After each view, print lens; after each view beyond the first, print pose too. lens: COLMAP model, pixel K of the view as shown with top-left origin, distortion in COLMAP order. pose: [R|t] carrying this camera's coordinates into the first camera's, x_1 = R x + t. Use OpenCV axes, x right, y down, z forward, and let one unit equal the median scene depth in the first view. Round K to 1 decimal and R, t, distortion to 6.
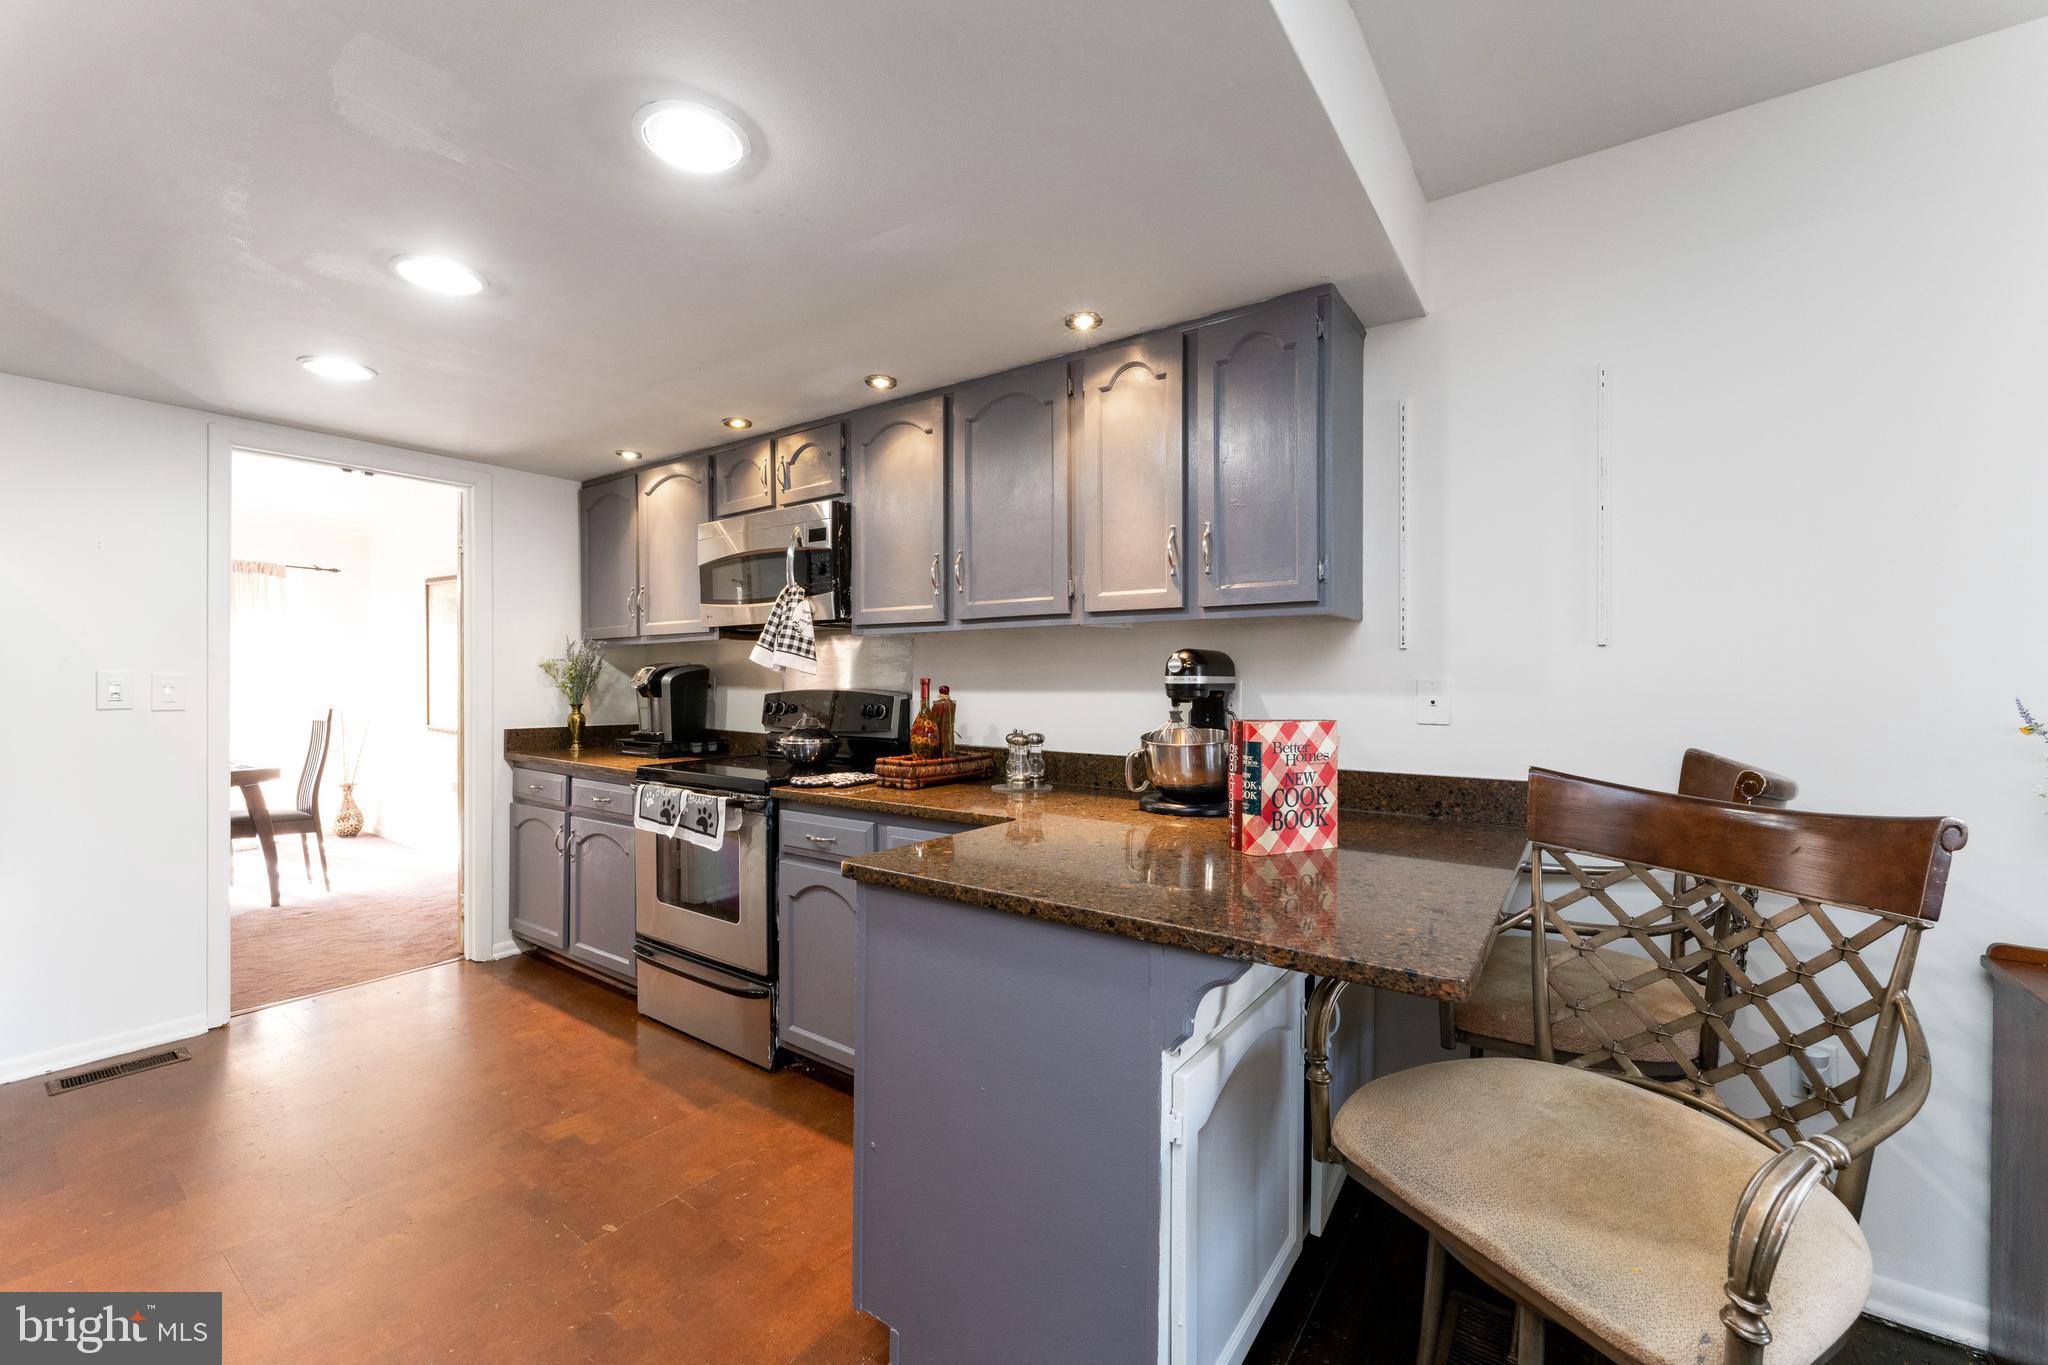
lens RADIAL K [[840.3, 0, 1019.9], [0, 840.3, 677.0], [0, 0, 1]] dist [-0.001243, -0.000075]
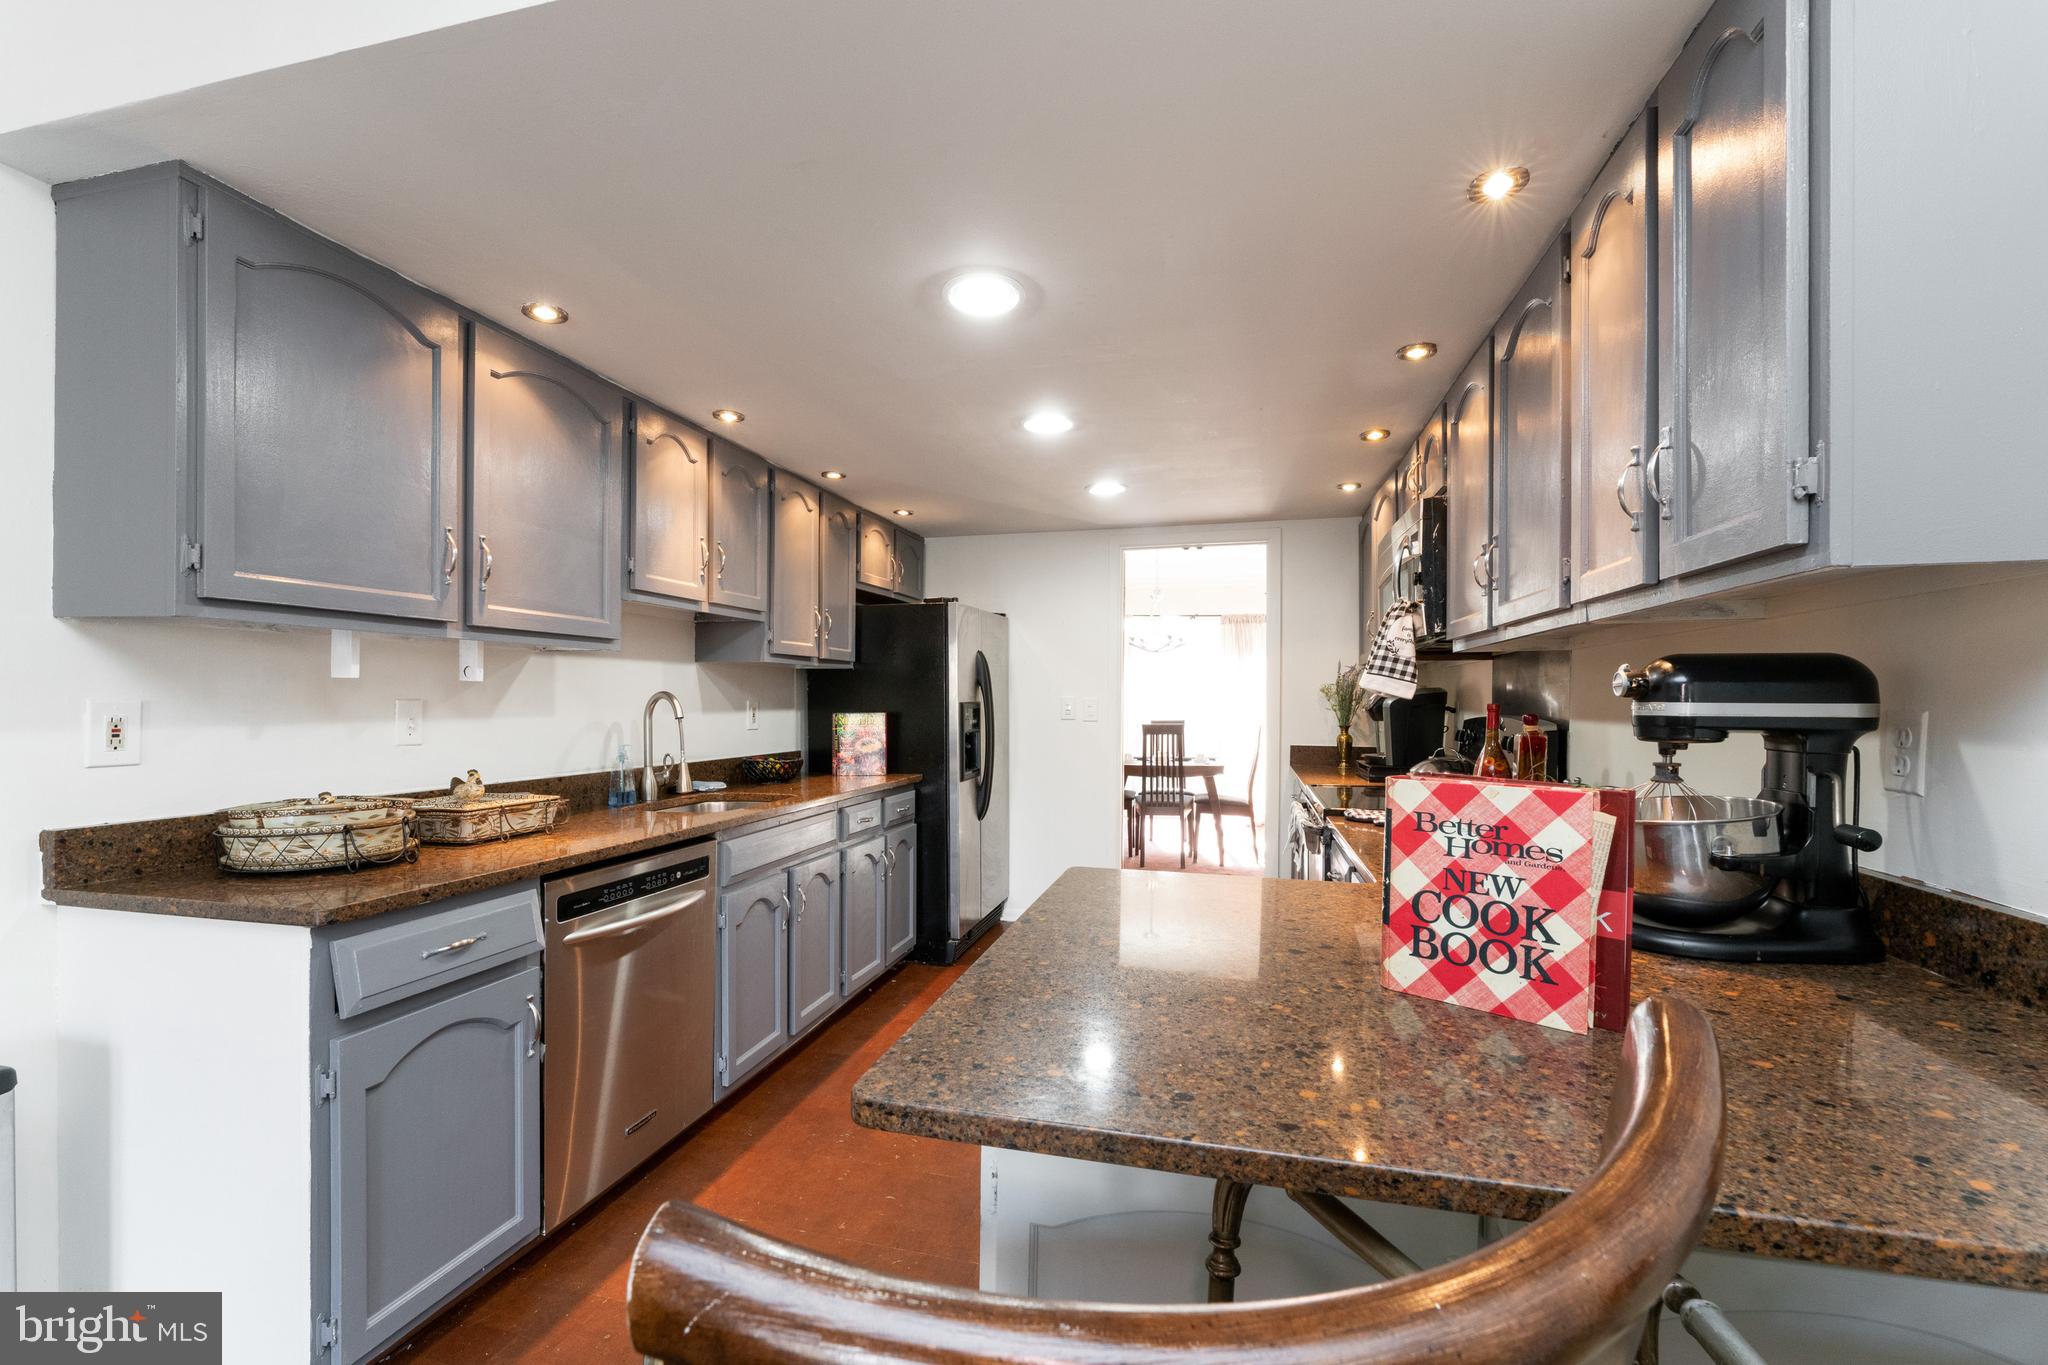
lens RADIAL K [[814.0, 0, 968.9], [0, 814.0, 701.1], [0, 0, 1]] dist [0.000410, 0.000005]
pose [[0.337665, 0.001342, -0.941265, 0.555790], [0.001224, 0.999998, 0.001864, -0.003396], [0.941266, -0.001781, 0.337662, 0.366194]]
